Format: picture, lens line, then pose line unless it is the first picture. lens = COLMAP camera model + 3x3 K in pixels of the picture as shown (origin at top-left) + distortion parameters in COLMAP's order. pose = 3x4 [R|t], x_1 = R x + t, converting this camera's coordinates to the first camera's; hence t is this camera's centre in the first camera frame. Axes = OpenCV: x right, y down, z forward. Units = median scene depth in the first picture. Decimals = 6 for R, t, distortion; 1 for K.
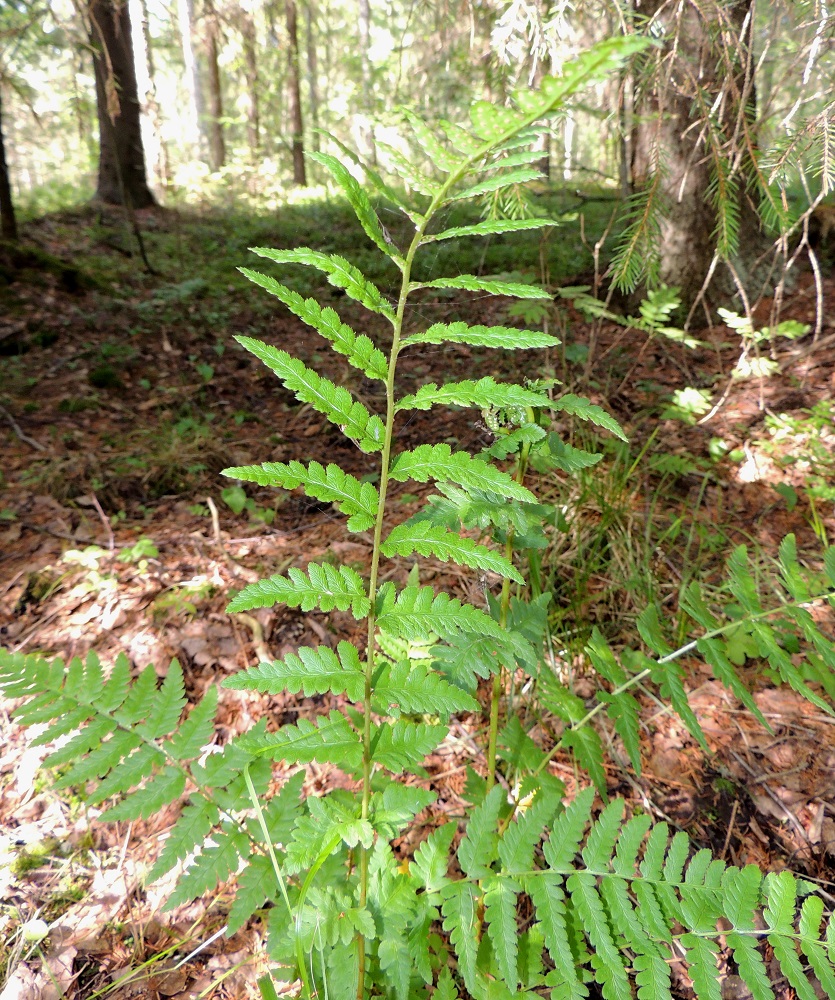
lens RADIAL K [[713.7, 0, 416.7], [0, 713.7, 499.2], [0, 0, 1]] dist [-0.006614, 0.000786]
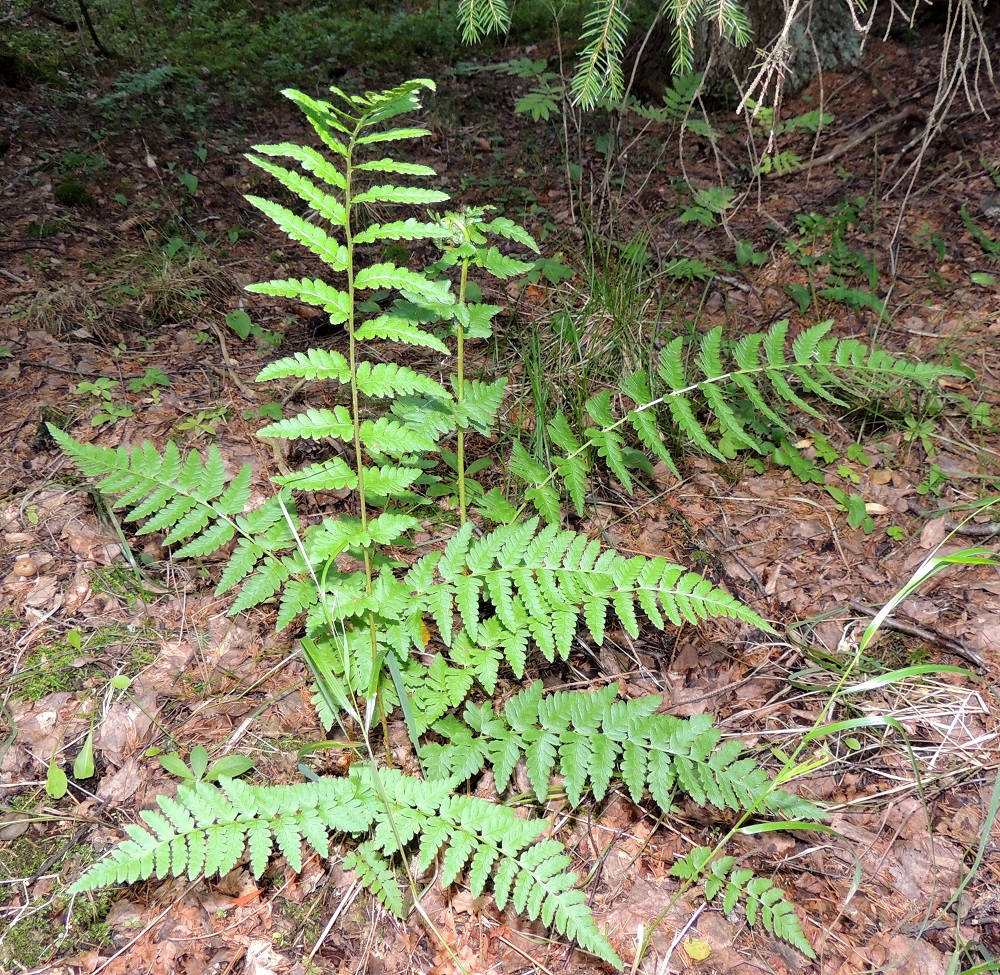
lens RADIAL K [[807.6, 0, 501.0], [0, 807.6, 487.5], [0, 0, 1]] dist [-0.034771, -0.006820]
pose [[0.997019, -0.053396, 0.055694, 0.025572], [0.040938, 0.977961, 0.204736, 0.008190], [-0.065398, -0.201846, 0.977231, -0.132203]]
